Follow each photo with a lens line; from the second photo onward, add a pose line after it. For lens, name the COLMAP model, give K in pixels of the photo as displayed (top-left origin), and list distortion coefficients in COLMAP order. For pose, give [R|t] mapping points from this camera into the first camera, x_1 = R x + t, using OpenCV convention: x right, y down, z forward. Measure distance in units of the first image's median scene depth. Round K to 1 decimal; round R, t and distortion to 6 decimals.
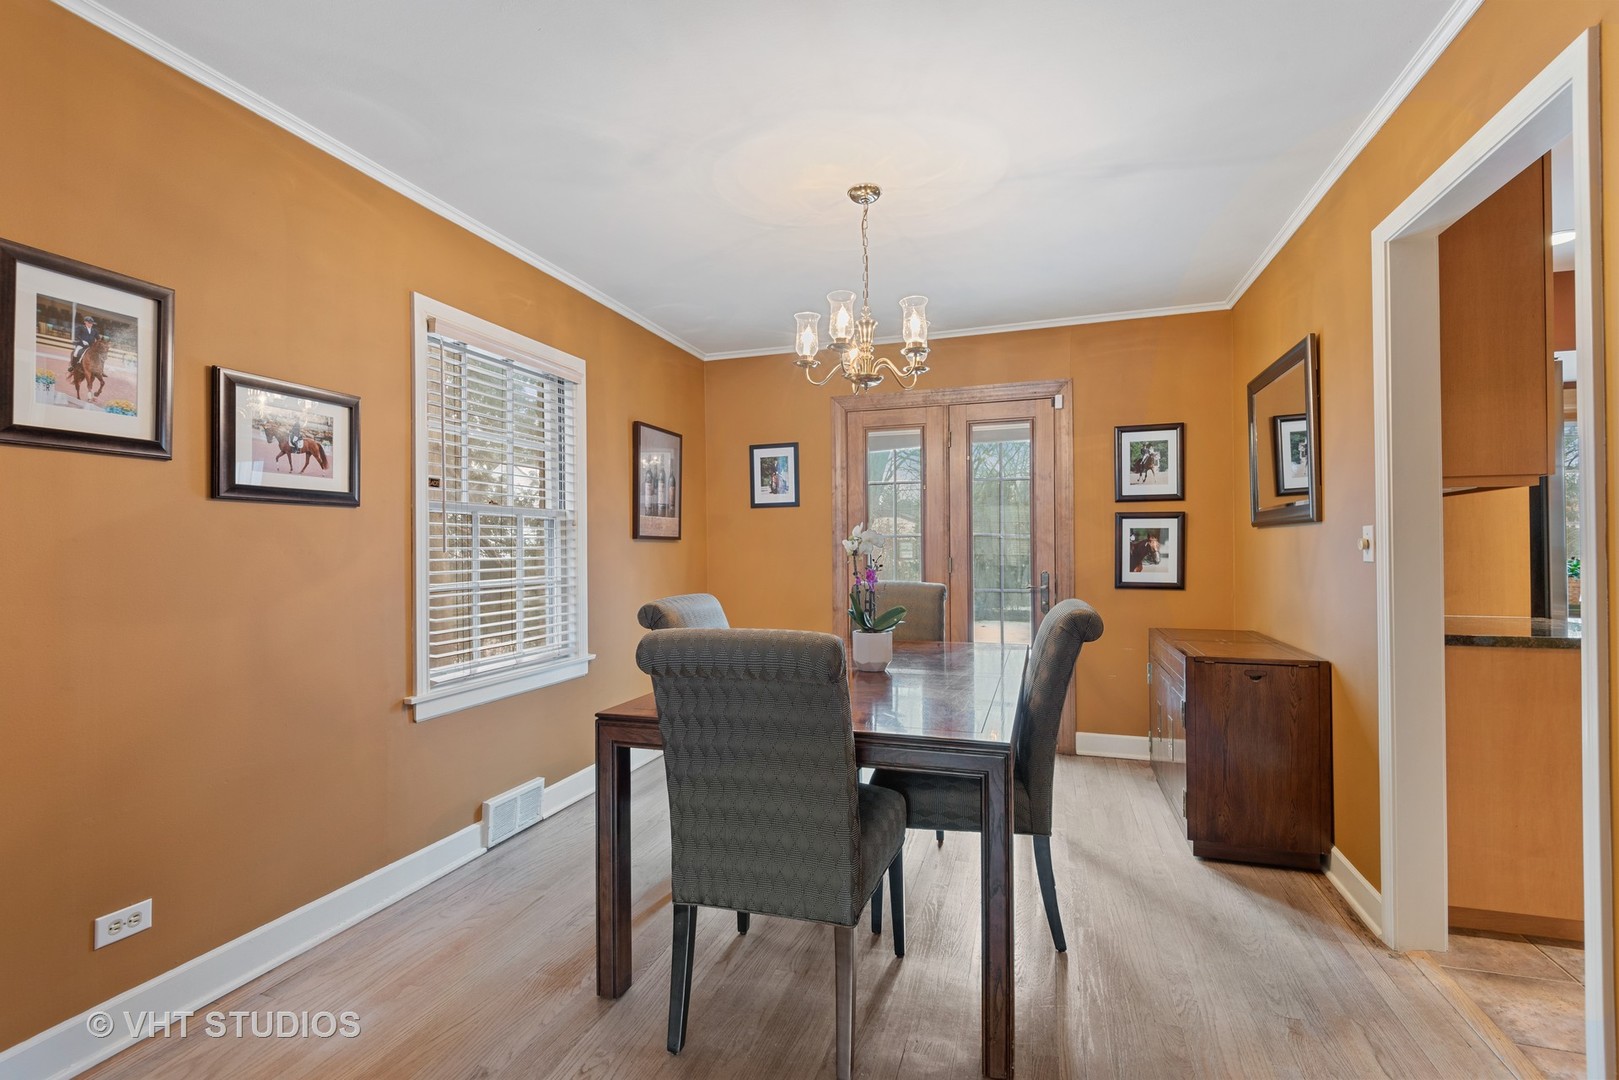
lens RADIAL K [[734.8, 0, 808.7], [0, 734.8, 541.1], [0, 0, 1]] dist [-0.003778, -0.001535]
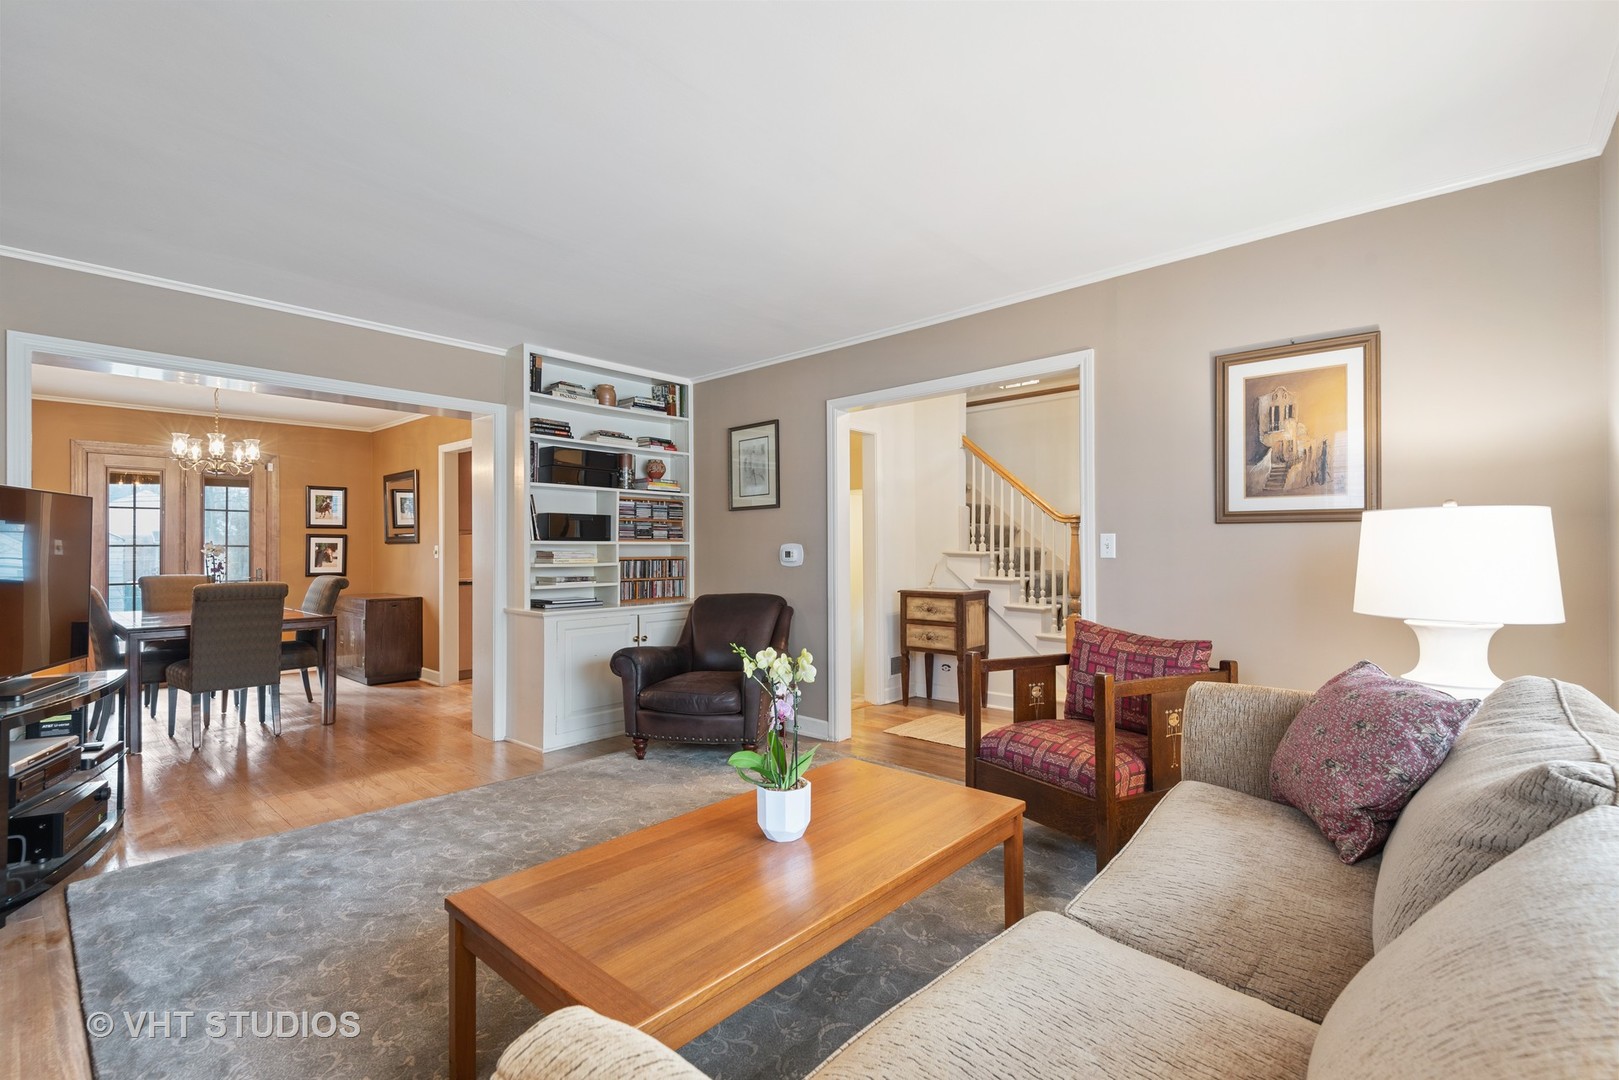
lens RADIAL K [[734.8, 0, 811.0], [0, 734.8, 547.5], [0, 0, 1]] dist [-0.003778, -0.001535]
pose [[0.422201, 0.005912, 0.906483, -0.798336], [-0.008114, 0.999963, -0.002743, -0.012995], [-0.906466, -0.006197, 0.422234, -1.012255]]
